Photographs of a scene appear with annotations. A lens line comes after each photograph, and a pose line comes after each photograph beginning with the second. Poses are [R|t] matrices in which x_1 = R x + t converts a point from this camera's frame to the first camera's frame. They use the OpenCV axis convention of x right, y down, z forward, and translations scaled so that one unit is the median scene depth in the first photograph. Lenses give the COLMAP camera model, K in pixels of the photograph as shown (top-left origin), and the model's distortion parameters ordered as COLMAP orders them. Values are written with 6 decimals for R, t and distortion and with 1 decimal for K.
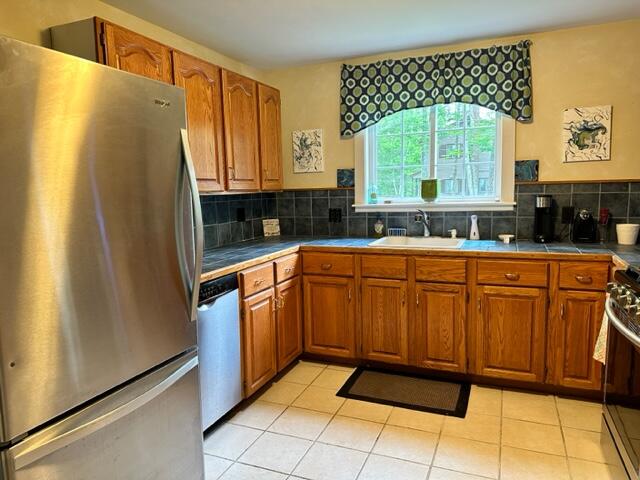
lens RADIAL K [[453.9, 0, 320.0], [0, 453.9, 240.0], [0, 0, 1]] dist [0.095302, -0.118518]
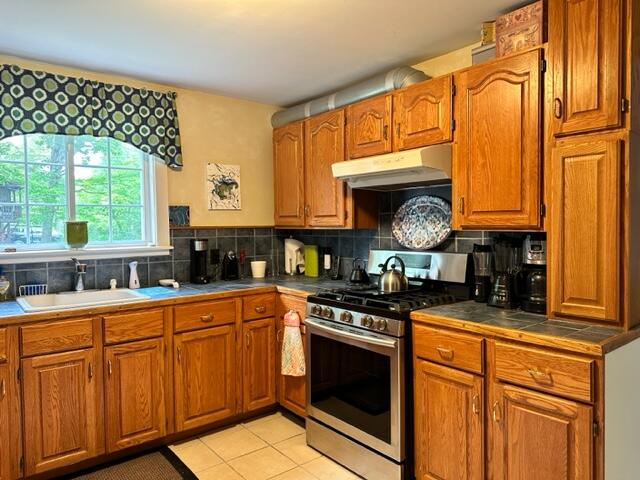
lens RADIAL K [[453.9, 0, 320.0], [0, 453.9, 240.0], [0, 0, 1]] dist [0.095302, -0.118518]
pose [[0.494719, -0.012308, 0.868966, -0.296059], [0.100429, 0.994010, -0.043097, -0.021473], [-0.863231, 0.108590, 0.492992, 0.234595]]
